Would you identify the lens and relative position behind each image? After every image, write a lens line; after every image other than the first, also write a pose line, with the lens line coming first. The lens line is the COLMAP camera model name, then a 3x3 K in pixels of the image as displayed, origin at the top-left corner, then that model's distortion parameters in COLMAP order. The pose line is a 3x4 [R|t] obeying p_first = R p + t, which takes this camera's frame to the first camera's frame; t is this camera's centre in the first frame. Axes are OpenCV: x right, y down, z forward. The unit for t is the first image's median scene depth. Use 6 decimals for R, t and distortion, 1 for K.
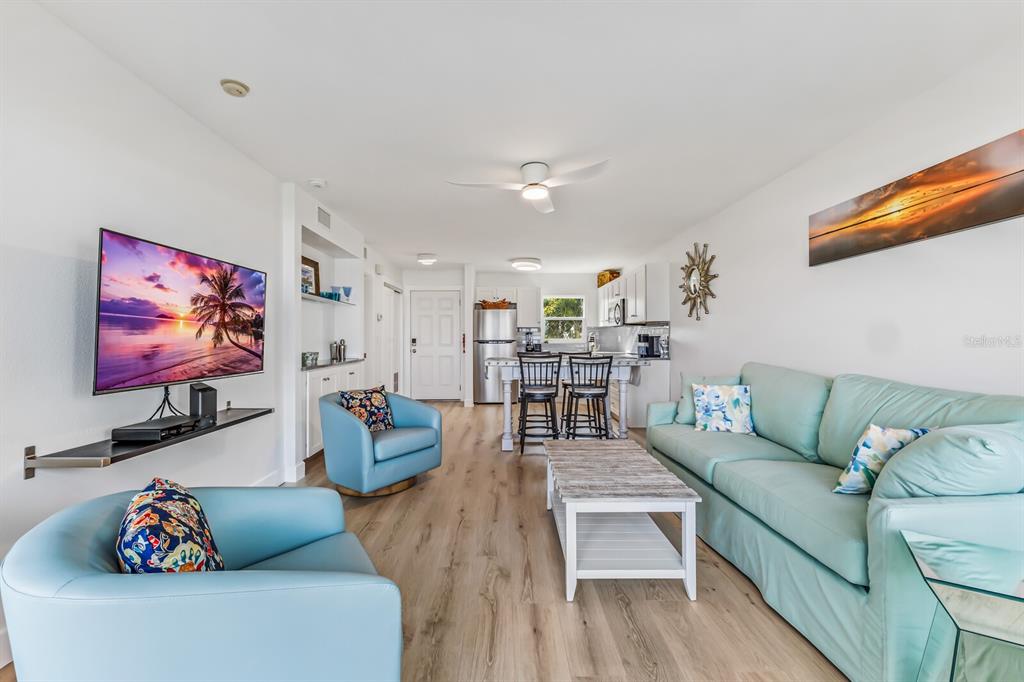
lens RADIAL K [[427.9, 0, 512.0], [0, 427.9, 341.0], [0, 0, 1]] dist [0.002629, 0.000345]
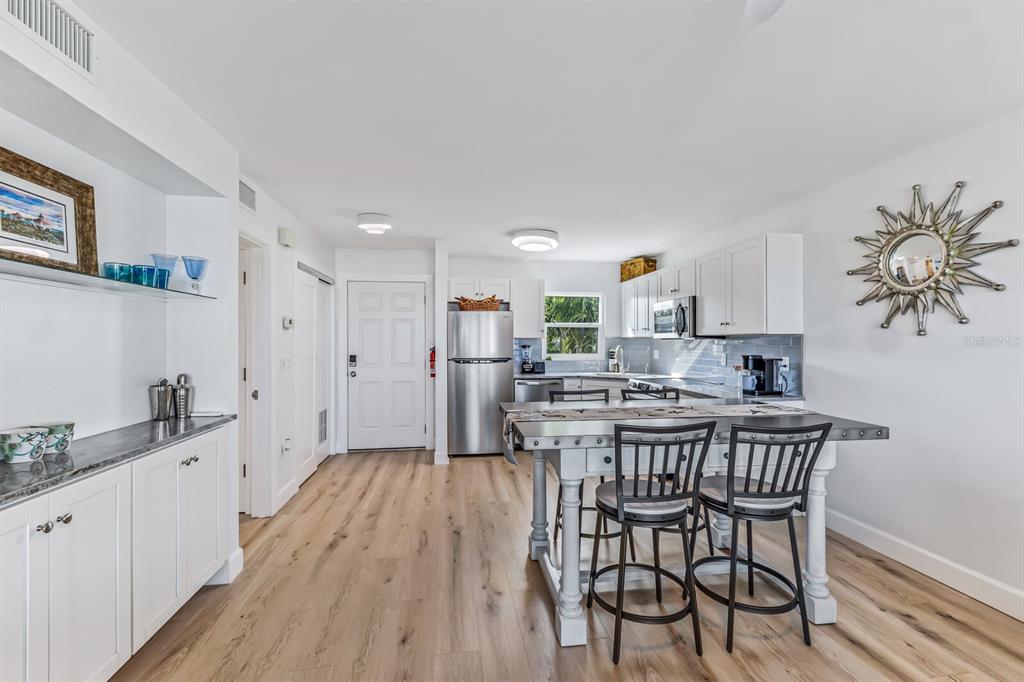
lens RADIAL K [[427.9, 0, 512.0], [0, 427.9, 341.0], [0, 0, 1]] dist [0.002629, 0.000345]
pose [[0.992666, 0.001514, 0.120882, -0.073167], [-0.000905, 0.999987, -0.005093, -0.025237], [-0.120889, 0.004946, 0.992654, 0.350095]]
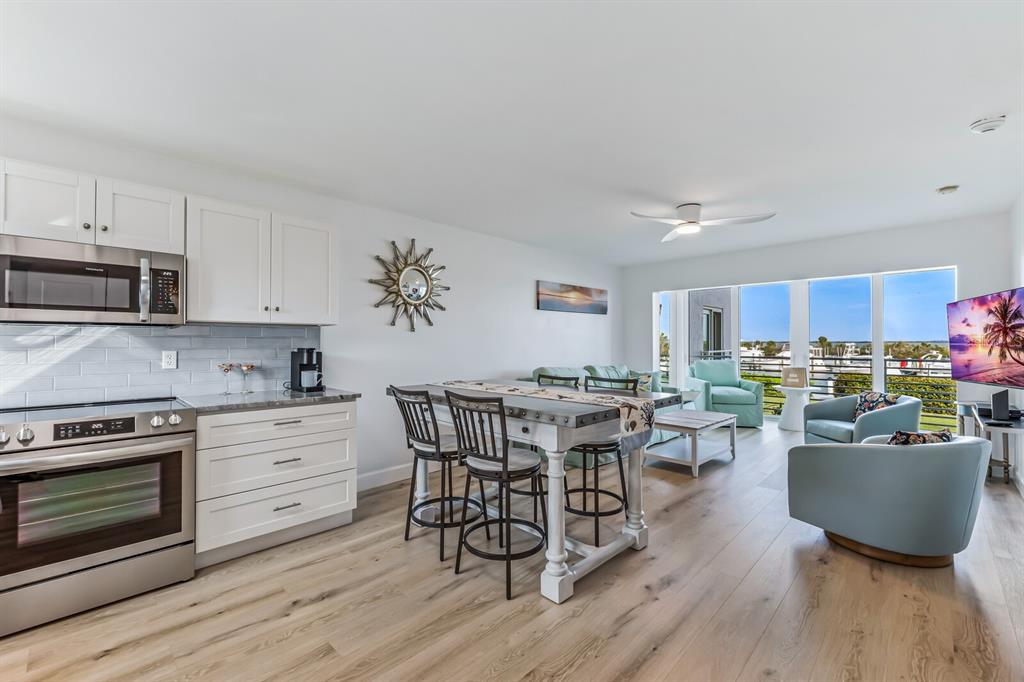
lens RADIAL K [[427.9, 0, 512.0], [0, 427.9, 341.0], [0, 0, 1]] dist [0.002629, 0.000345]
pose [[-0.681294, 0.009192, 0.731952, -0.194835], [0.006323, 0.999958, -0.006671, -0.015855], [-0.731982, 0.000083, -0.681324, 0.911064]]
